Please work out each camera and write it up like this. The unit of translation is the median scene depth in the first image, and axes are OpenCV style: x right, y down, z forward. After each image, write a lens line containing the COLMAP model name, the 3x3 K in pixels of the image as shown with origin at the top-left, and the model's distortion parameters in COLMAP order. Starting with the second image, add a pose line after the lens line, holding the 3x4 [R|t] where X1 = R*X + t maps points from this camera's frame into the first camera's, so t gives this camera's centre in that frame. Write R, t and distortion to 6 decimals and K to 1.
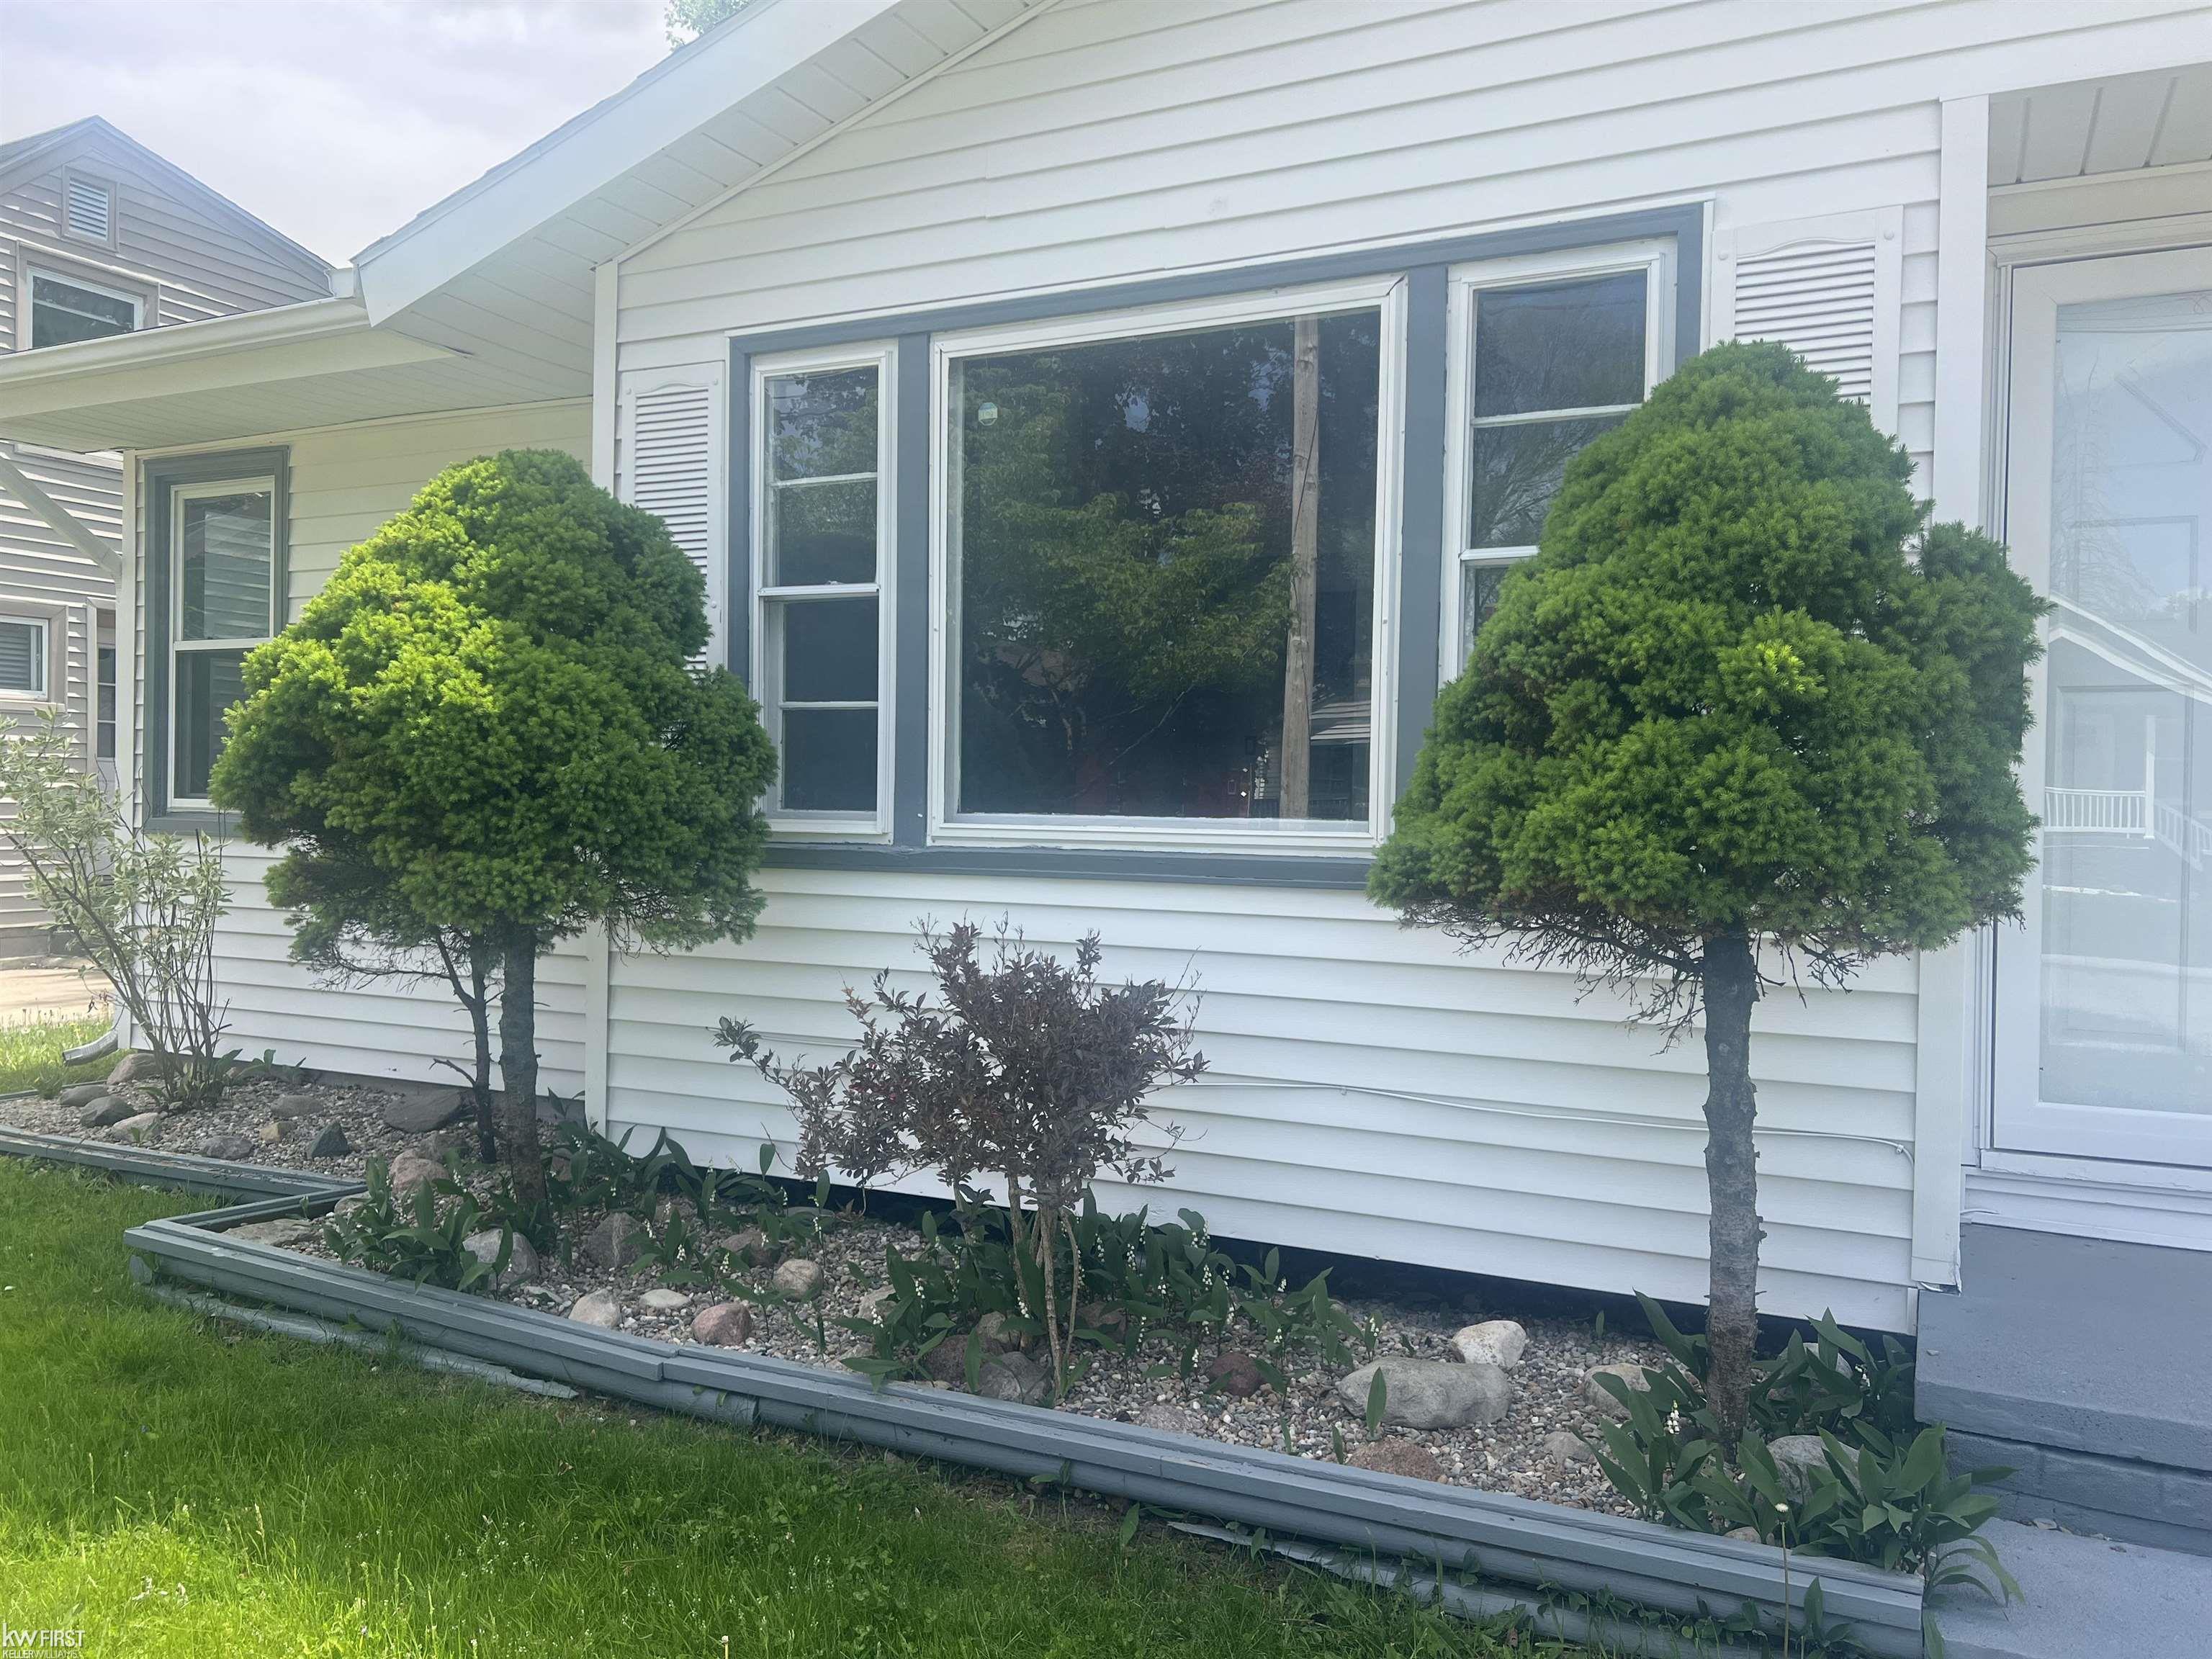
lens RADIAL K [[1679.4, 0, 1112.7], [0, 1679.4, 832.5], [0, 0, 1]] dist [0.050486, -0.057222]
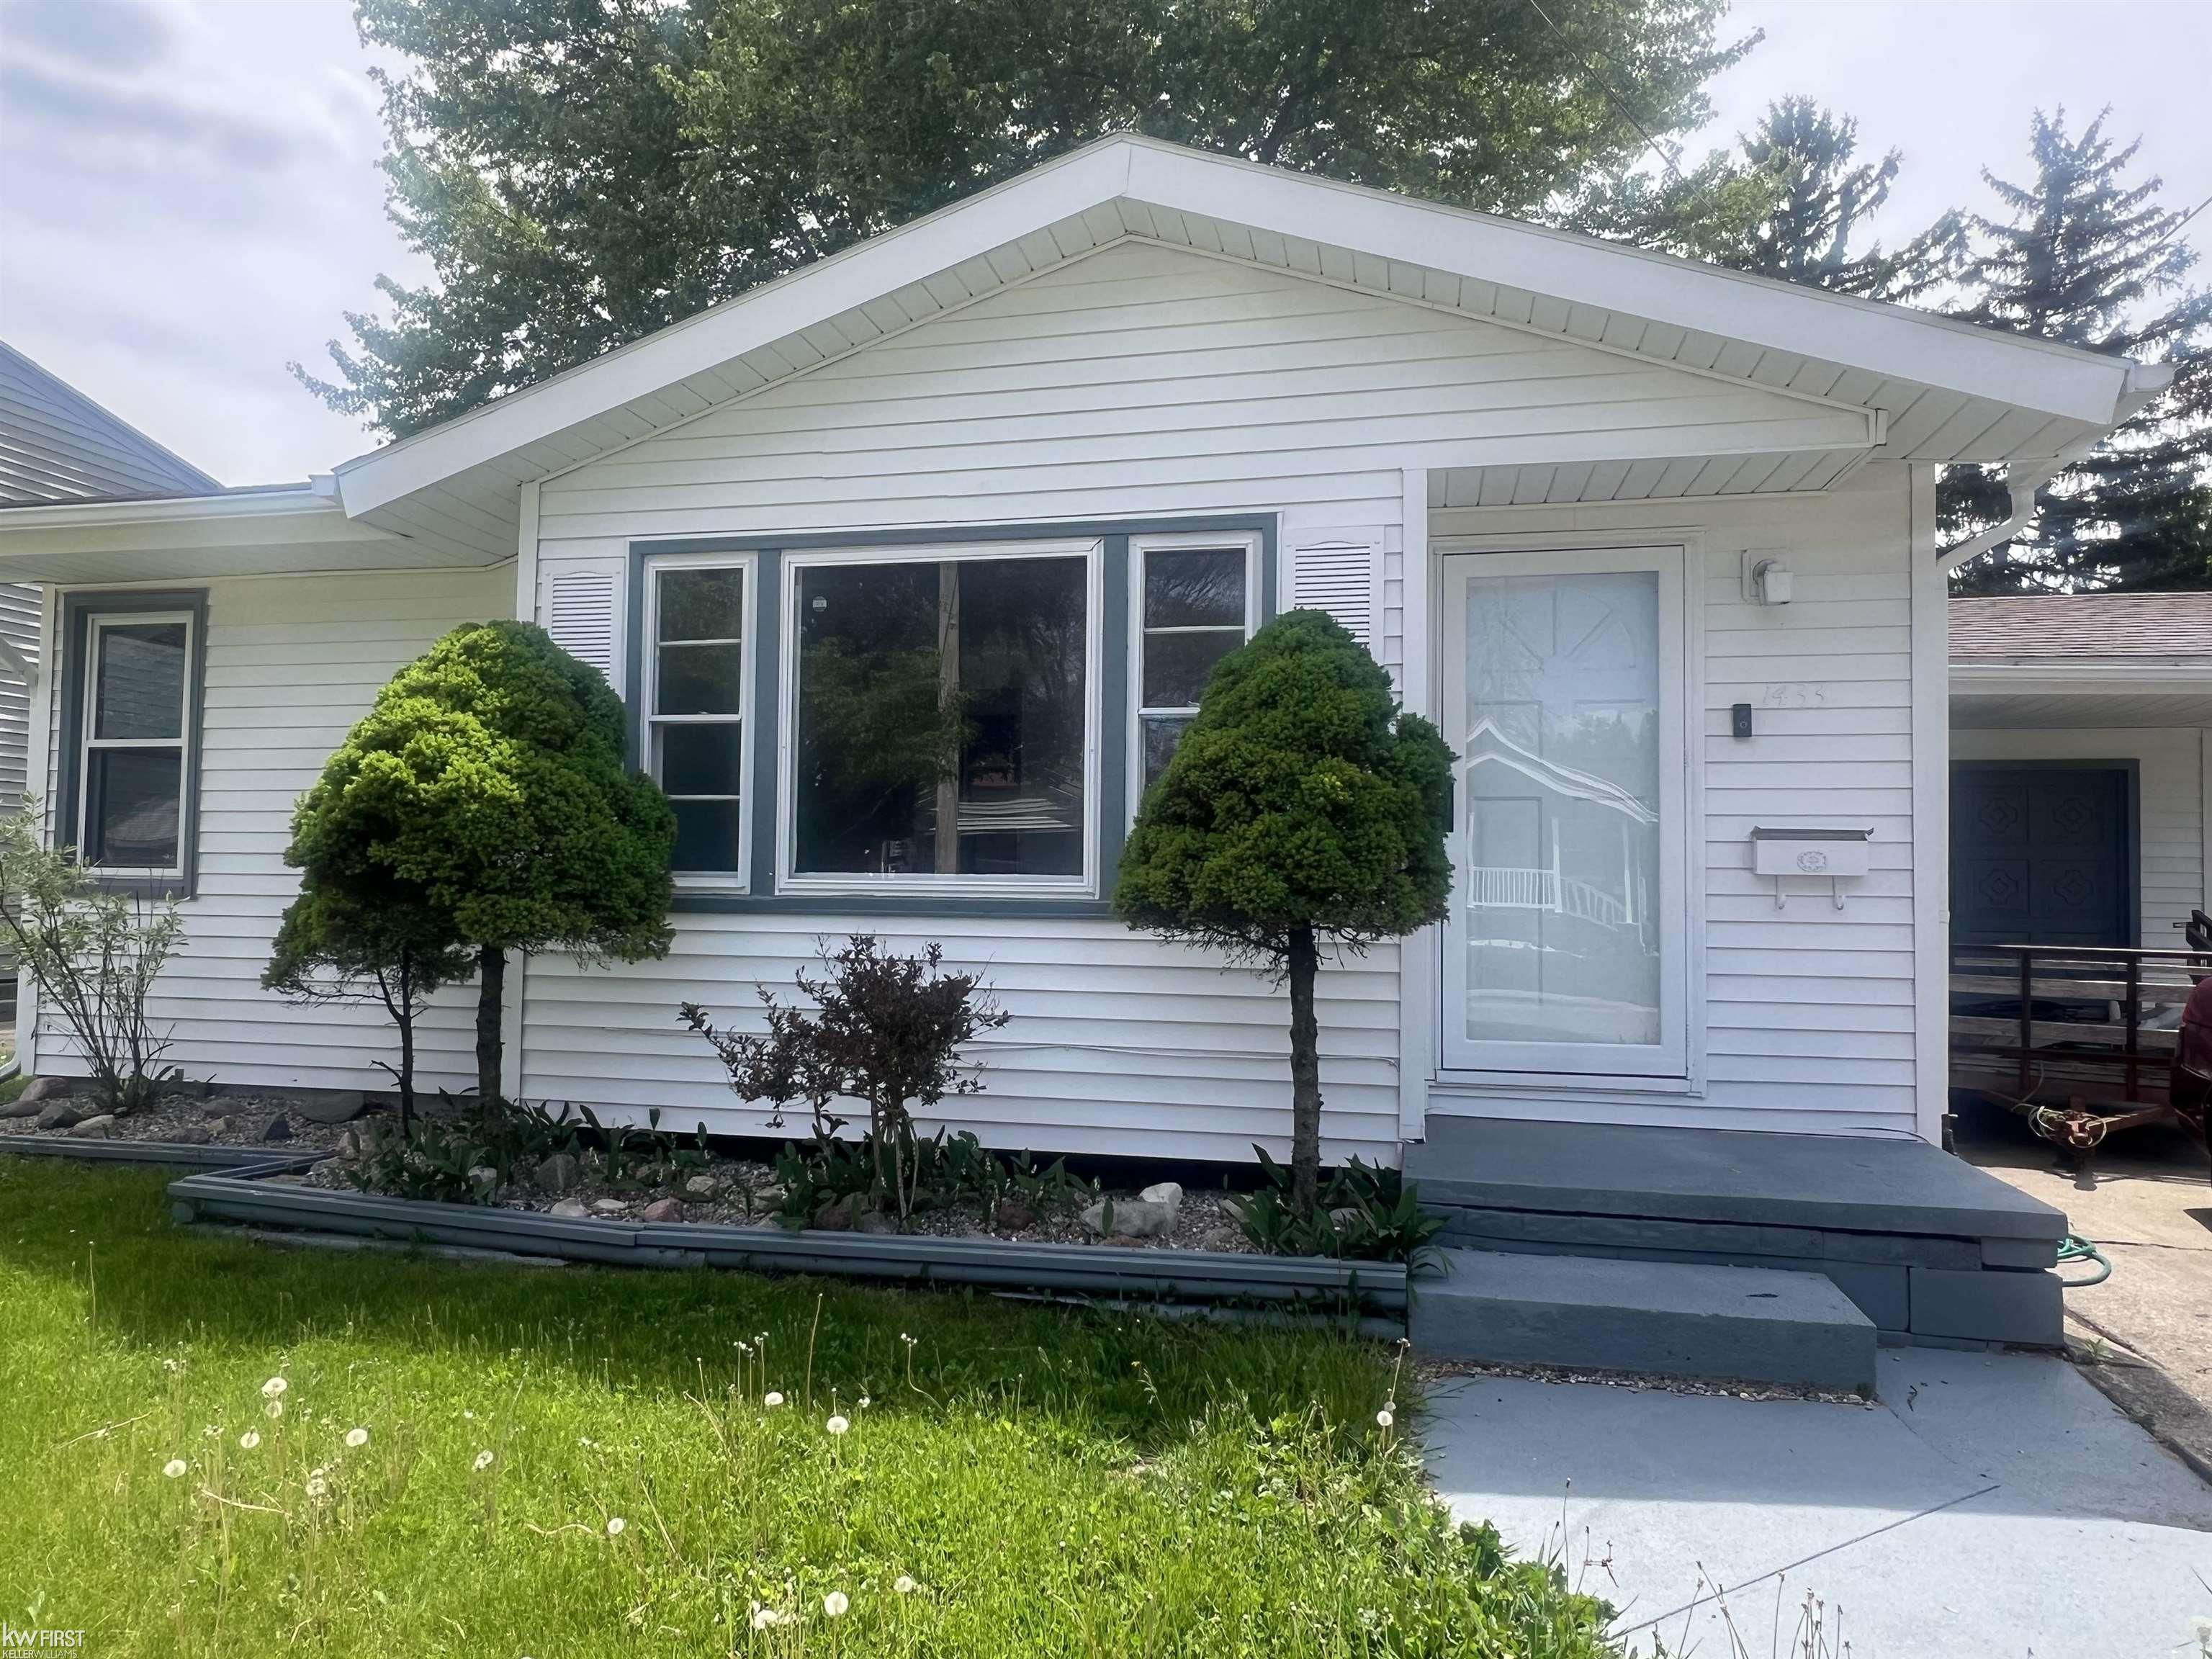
lens RADIAL K [[1463.0, 0, 1095.0], [0, 1463.0, 824.0], [0, 0, 1]] dist [-0.000160, 0.002887]
pose [[0.972218, 0.007652, 0.233951, -0.172251], [0.006078, 0.998303, -0.057908, 0.026586], [-0.233997, 0.057721, 0.970522, -0.370961]]
